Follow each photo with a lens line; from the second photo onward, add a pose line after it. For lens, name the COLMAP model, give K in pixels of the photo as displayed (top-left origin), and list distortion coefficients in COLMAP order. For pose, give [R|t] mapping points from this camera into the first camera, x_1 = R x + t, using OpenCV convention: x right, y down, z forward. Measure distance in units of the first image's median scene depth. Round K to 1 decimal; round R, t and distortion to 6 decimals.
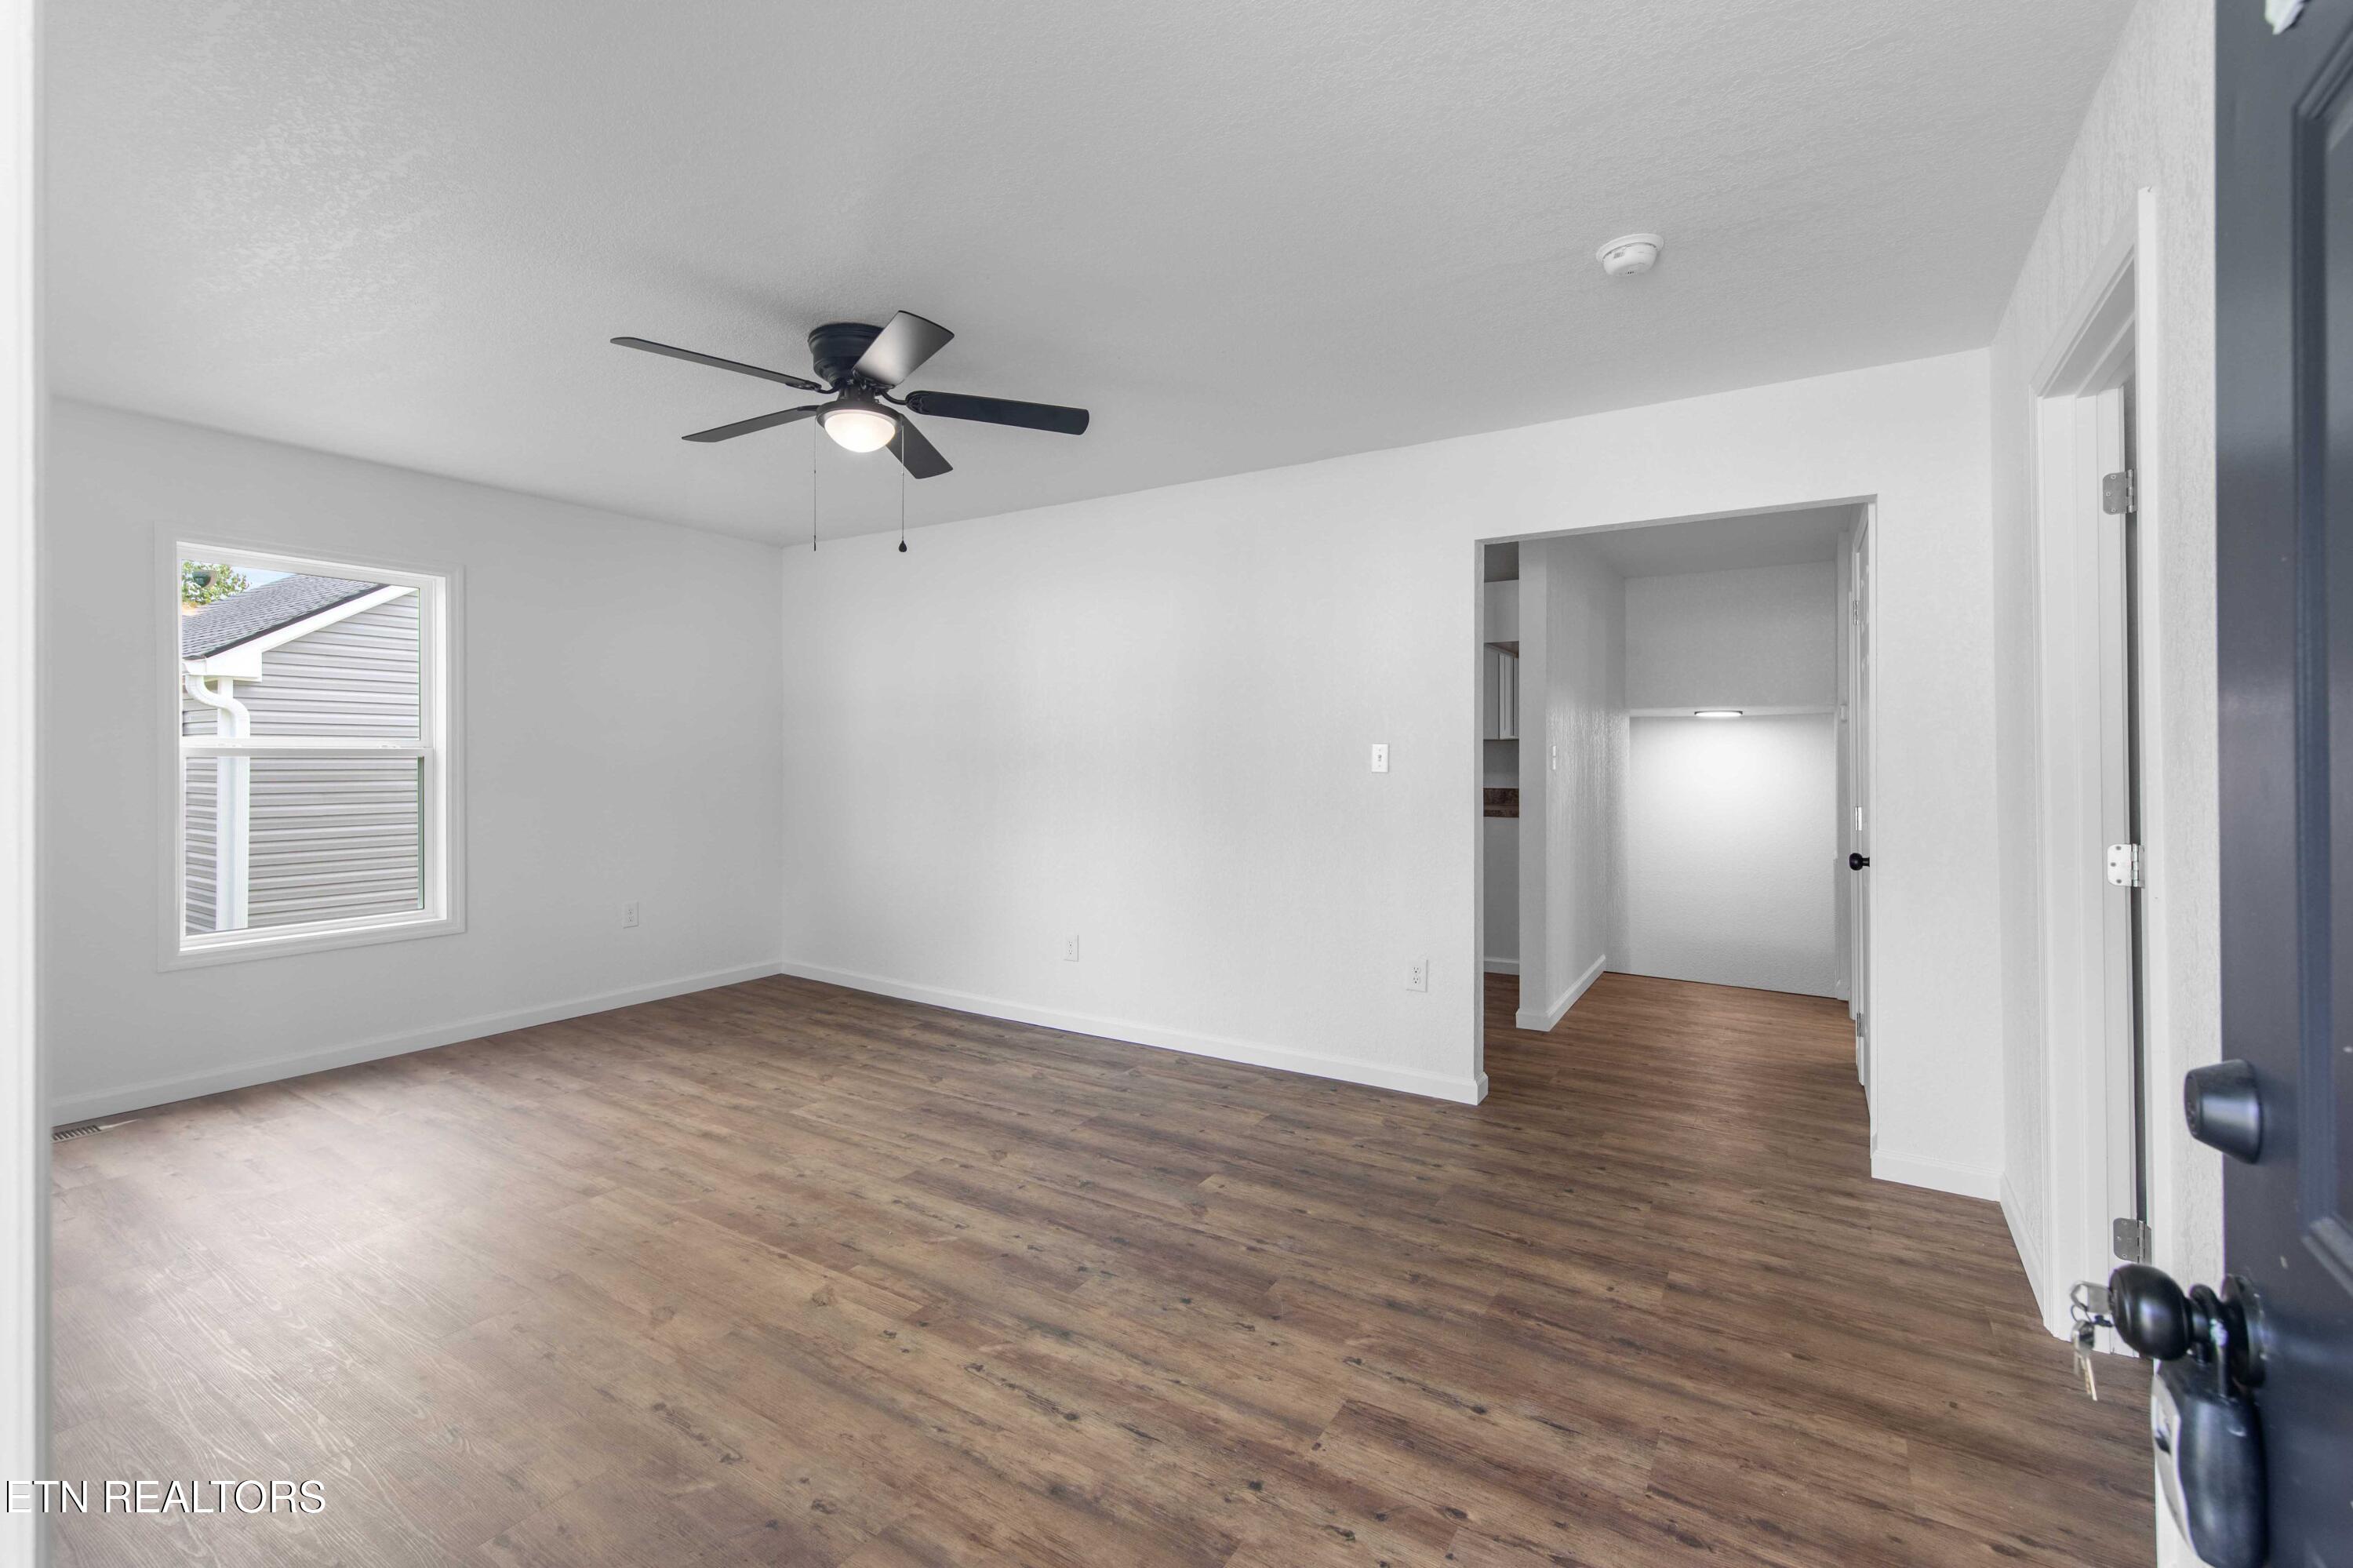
lens RADIAL K [[1021.7, 0, 1118.1], [0, 1021.7, 810.4], [0, 0, 1]] dist [0.009643, 0.000060]
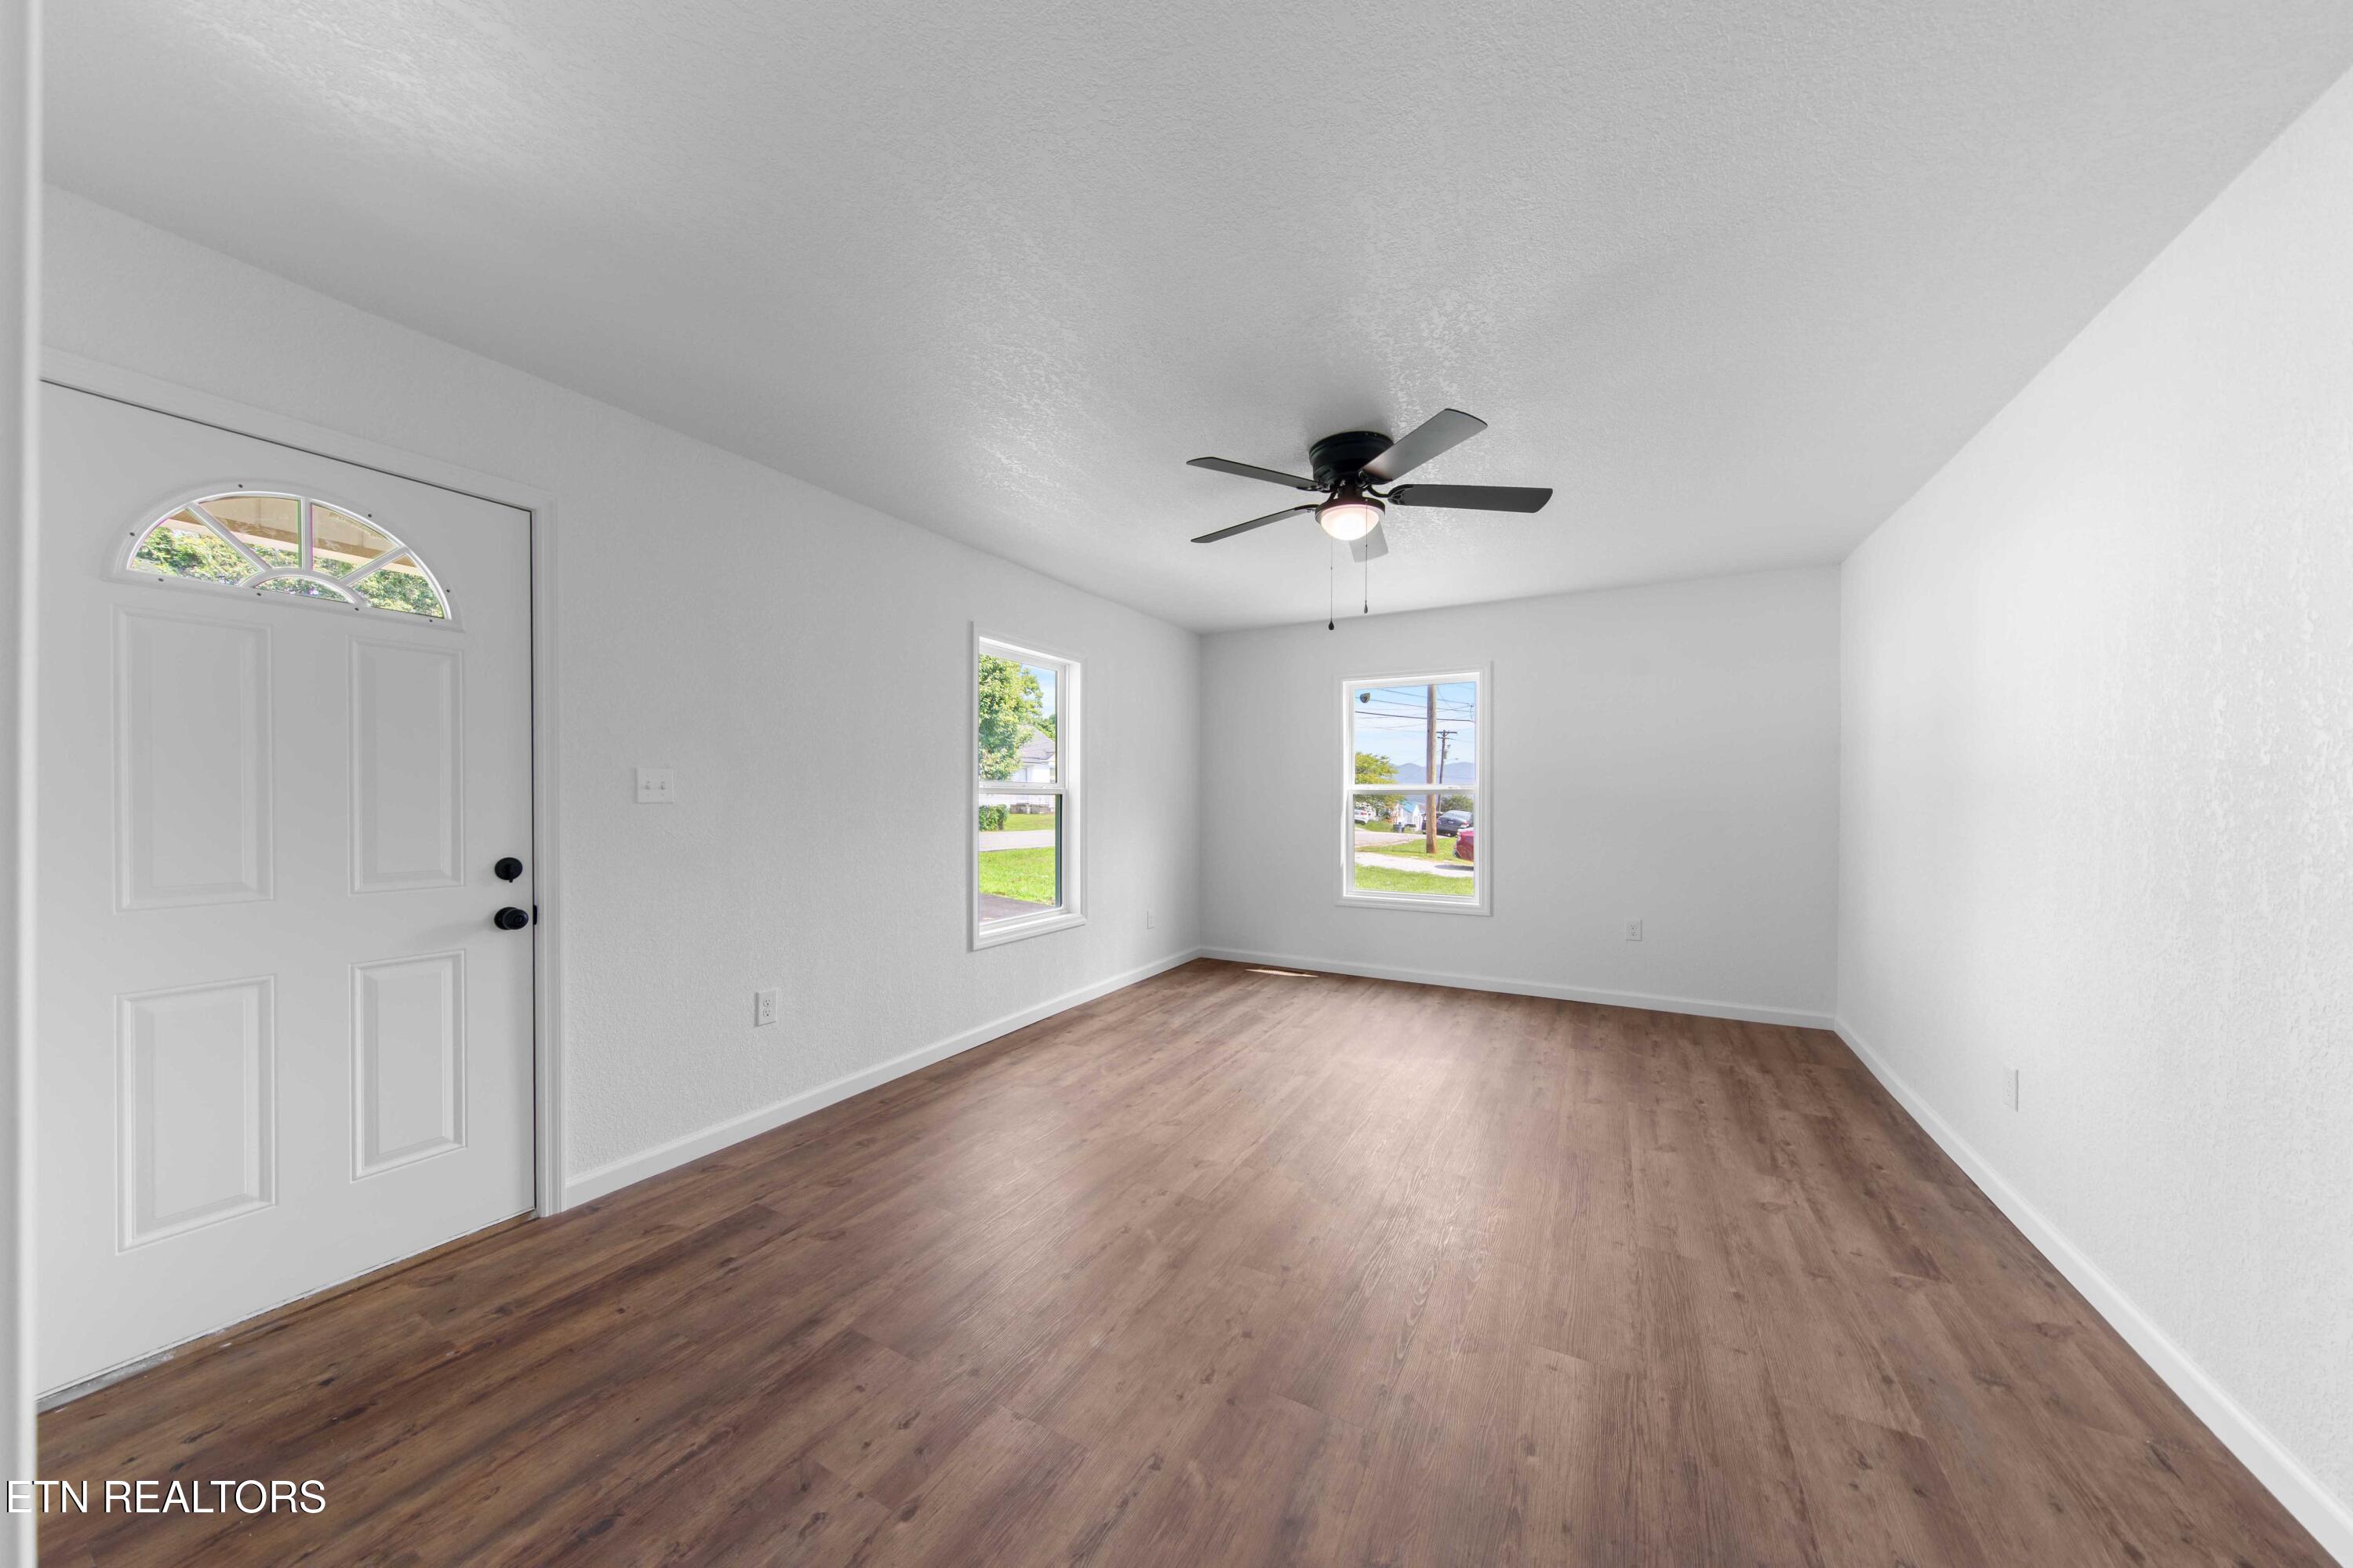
lens RADIAL K [[782.9, 0, 1157.3], [0, 782.9, 799.9], [0, 0, 1]] dist [0.006373, -0.000273]
pose [[0.085061, 0.003263, -0.996370, 0.679411], [-0.053864, 0.998547, -0.001328, -0.029294], [0.994919, 0.053781, 0.085114, 0.679910]]
